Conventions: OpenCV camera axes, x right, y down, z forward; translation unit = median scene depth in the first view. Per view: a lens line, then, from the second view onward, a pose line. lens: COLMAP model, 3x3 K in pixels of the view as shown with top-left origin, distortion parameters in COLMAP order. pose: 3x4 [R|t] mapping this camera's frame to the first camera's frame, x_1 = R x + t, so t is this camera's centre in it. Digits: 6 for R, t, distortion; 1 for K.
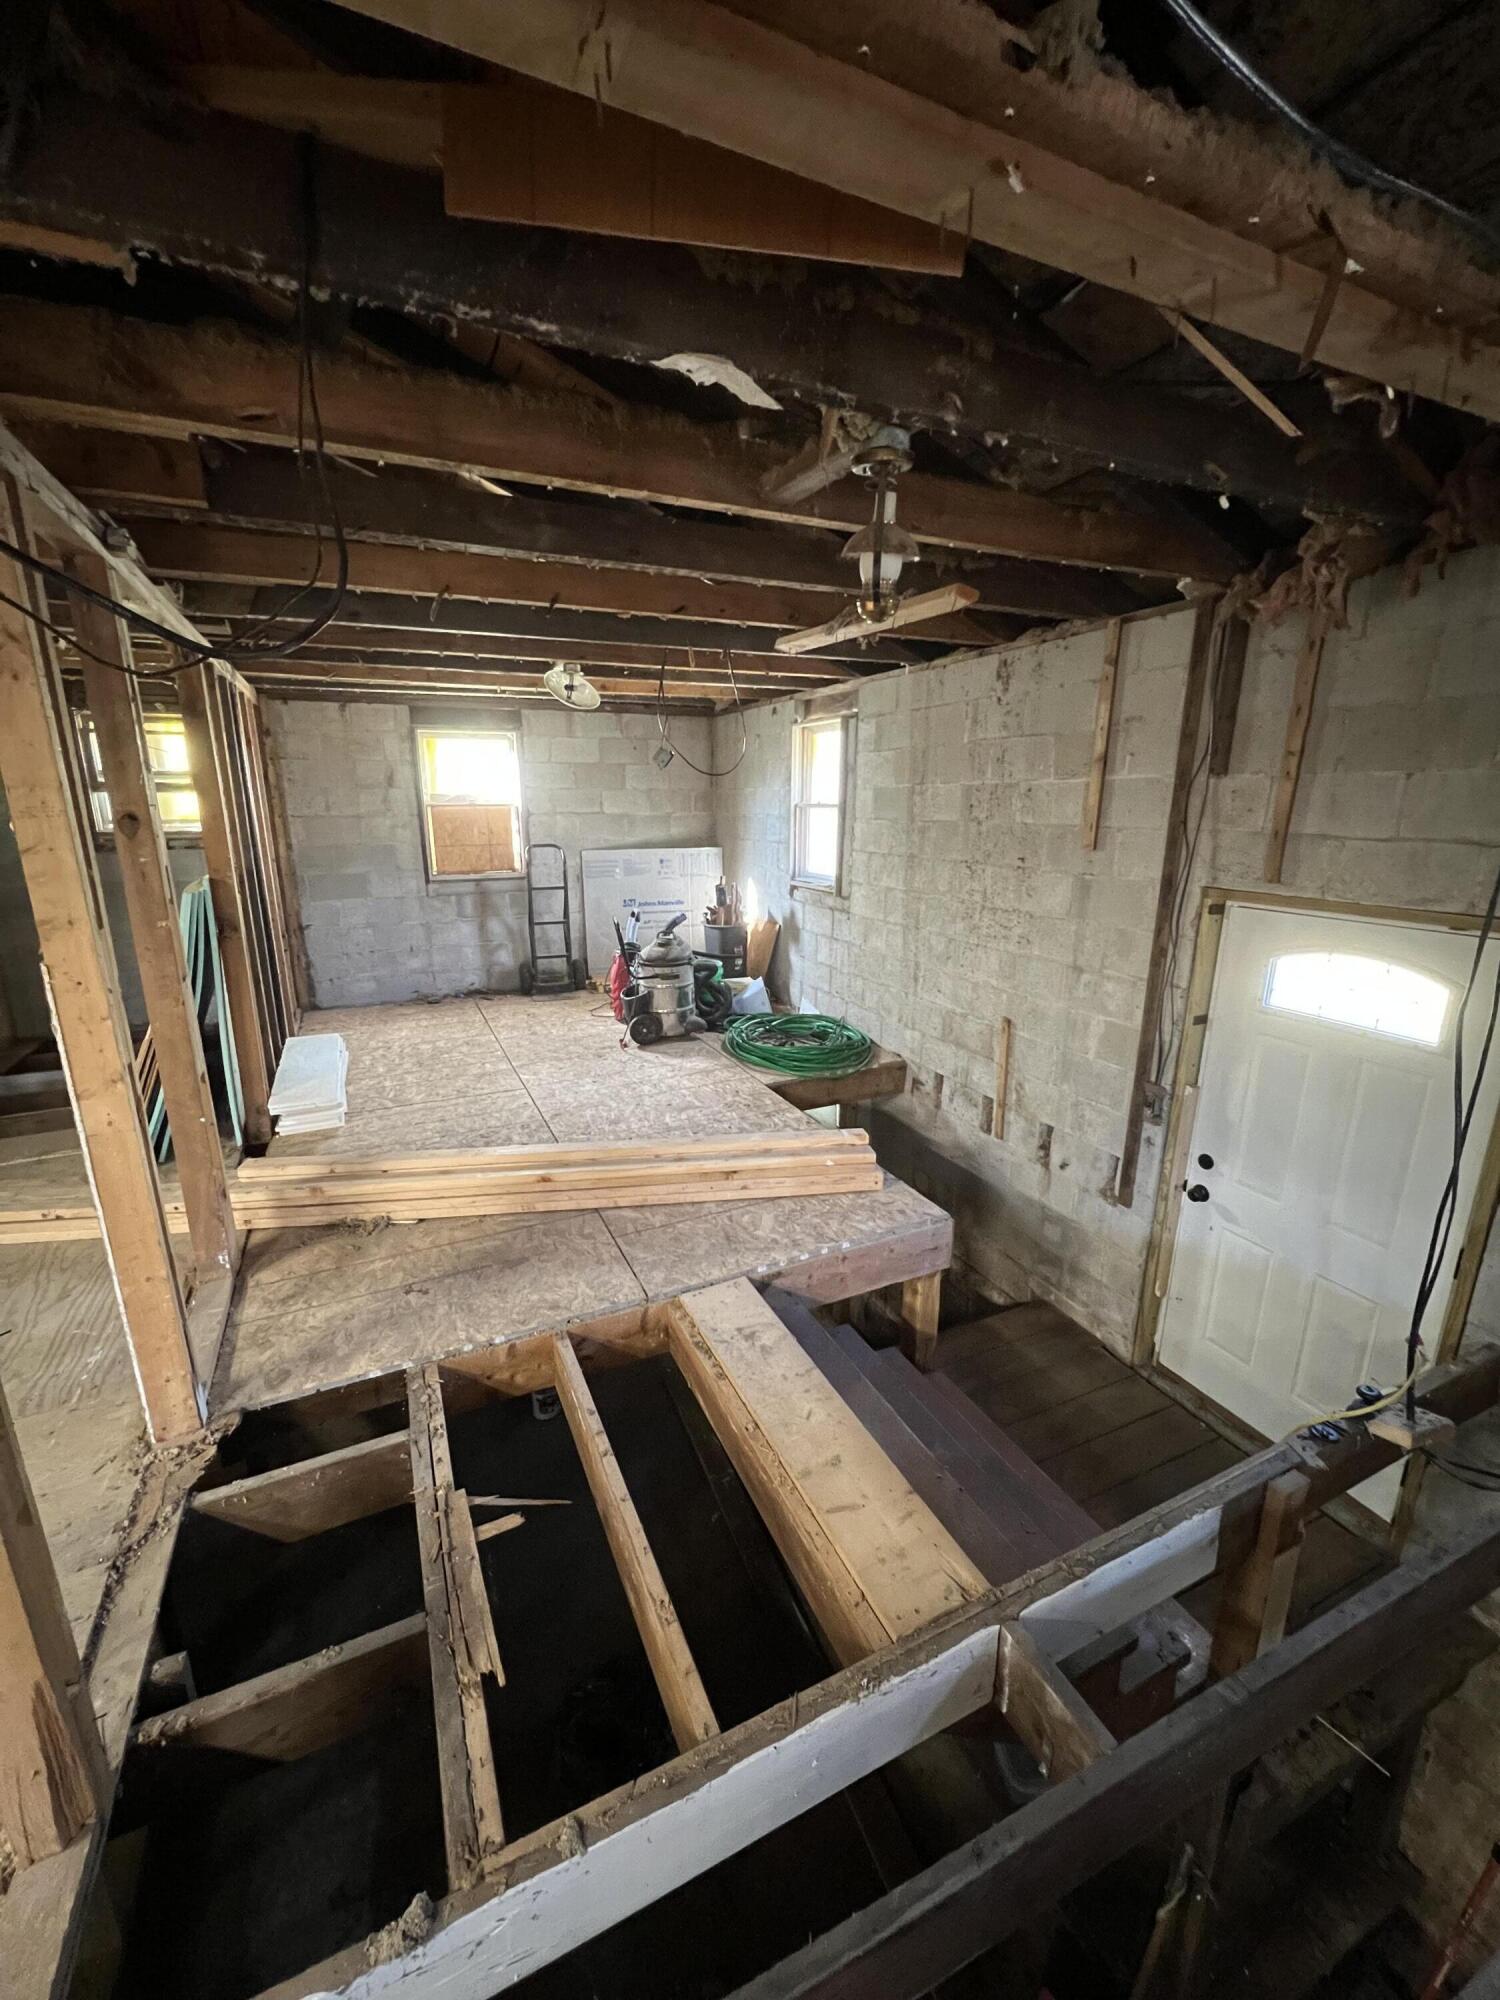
lens RADIAL K [[804.7, 0, 743.8], [0, 804.7, 1004.3], [0, 0, 1]] dist [0.003844, 0.000089]
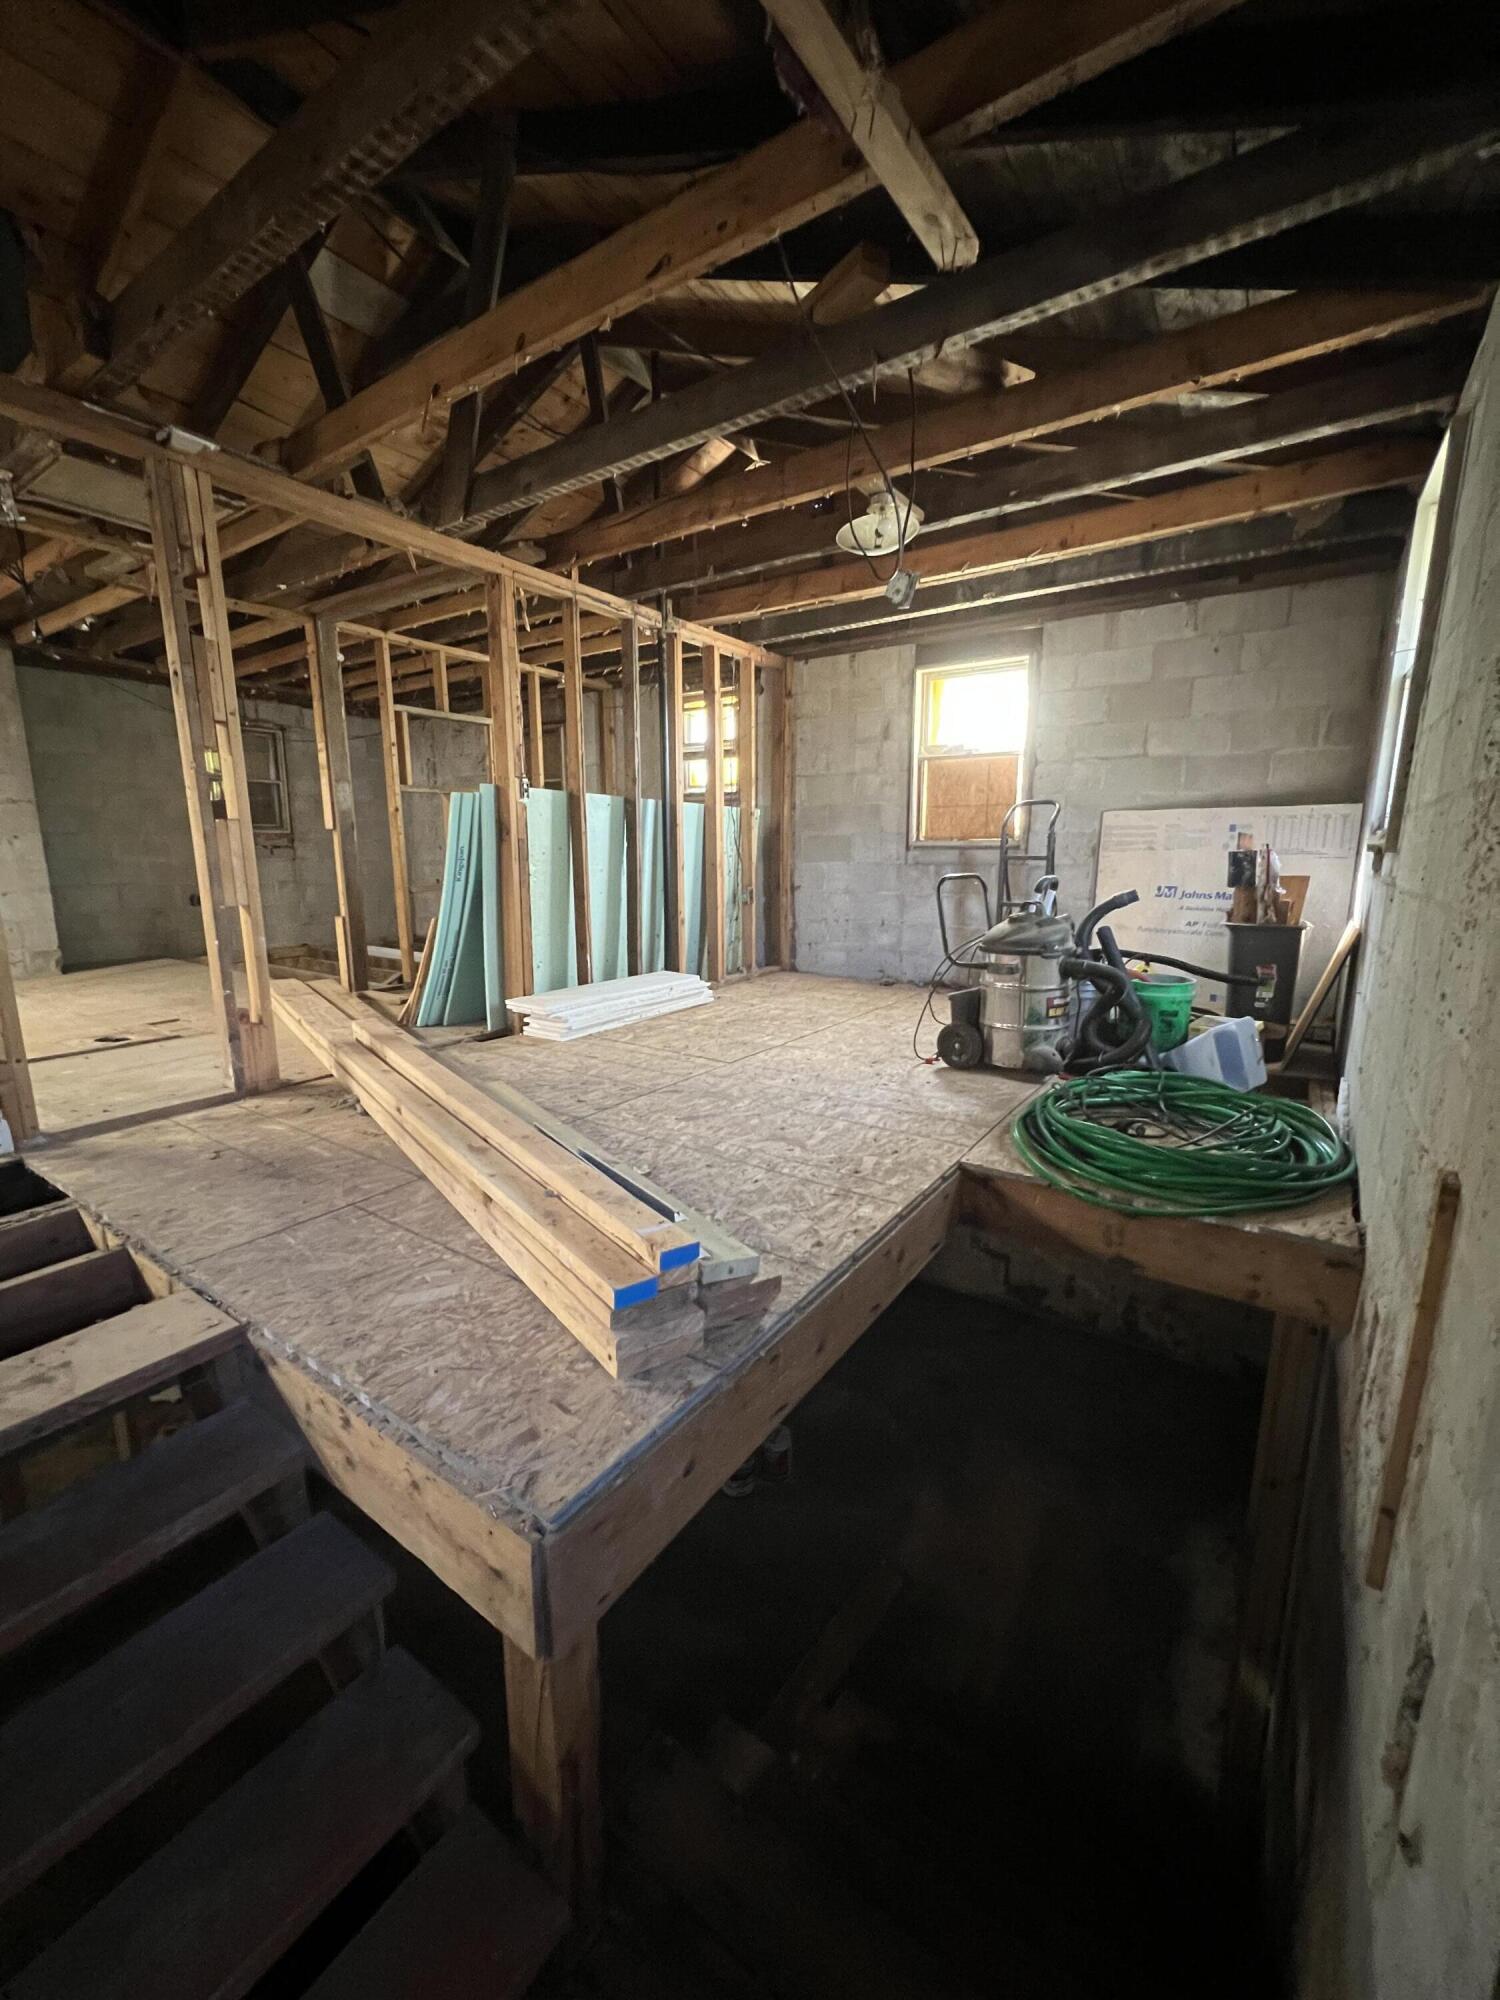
lens RADIAL K [[804.7, 0, 747.3], [0, 804.7, 1002.5], [0, 0, 1]] dist [0.003844, 0.000089]
pose [[0.502259, 0.164716, -0.848884, 0.299672], [-0.217983, 0.974104, 0.060039, -0.003561], [0.836791, 0.154888, 0.525158, 0.445188]]
